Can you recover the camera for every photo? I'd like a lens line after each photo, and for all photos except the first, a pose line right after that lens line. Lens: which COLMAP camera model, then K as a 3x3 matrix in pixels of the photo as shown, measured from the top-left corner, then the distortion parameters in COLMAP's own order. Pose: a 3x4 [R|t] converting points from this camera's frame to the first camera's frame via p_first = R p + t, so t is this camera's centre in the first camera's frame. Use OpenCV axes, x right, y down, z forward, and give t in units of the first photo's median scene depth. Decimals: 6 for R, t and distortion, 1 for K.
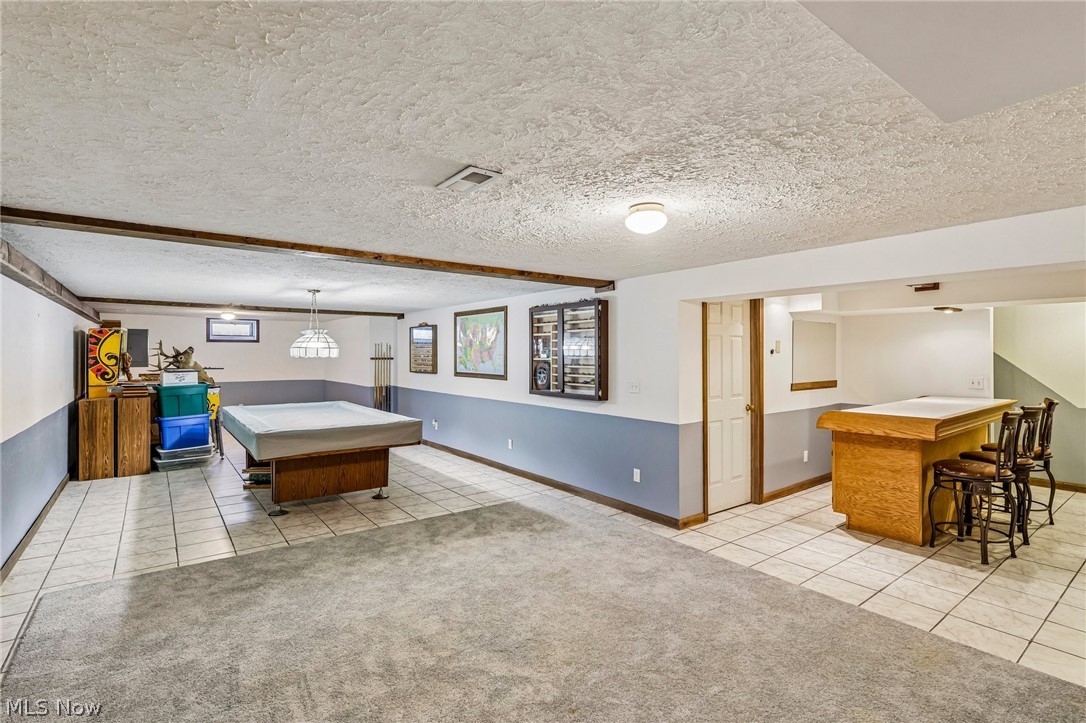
lens RADIAL K [[504.8, 0, 543.0], [0, 504.8, 361.5], [0, 0, 1]] dist [-0.003270, -0.000529]
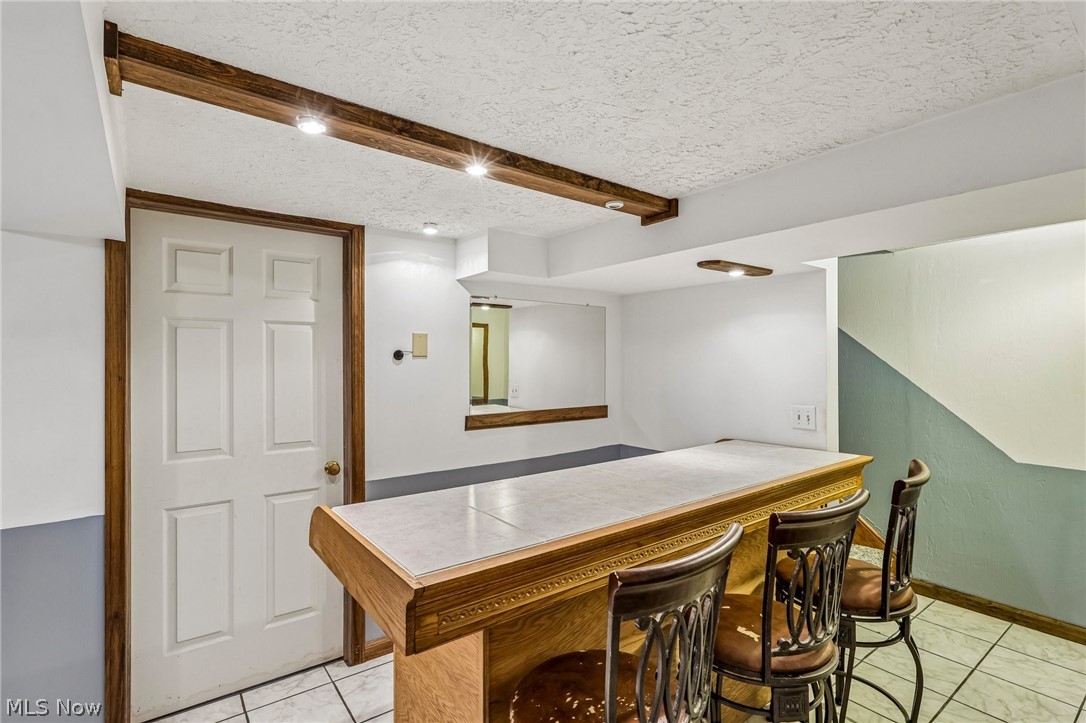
lens RADIAL K [[514.7, 0, 543.0], [0, 514.7, 361.5], [0, 0, 1]] dist [0.004110, 0.000511]
pose [[0.999851, 0.002413, -0.017118, 0.626682], [-0.002514, 0.999980, -0.005864, -0.010627], [0.017104, 0.005907, 0.999836, 0.502796]]
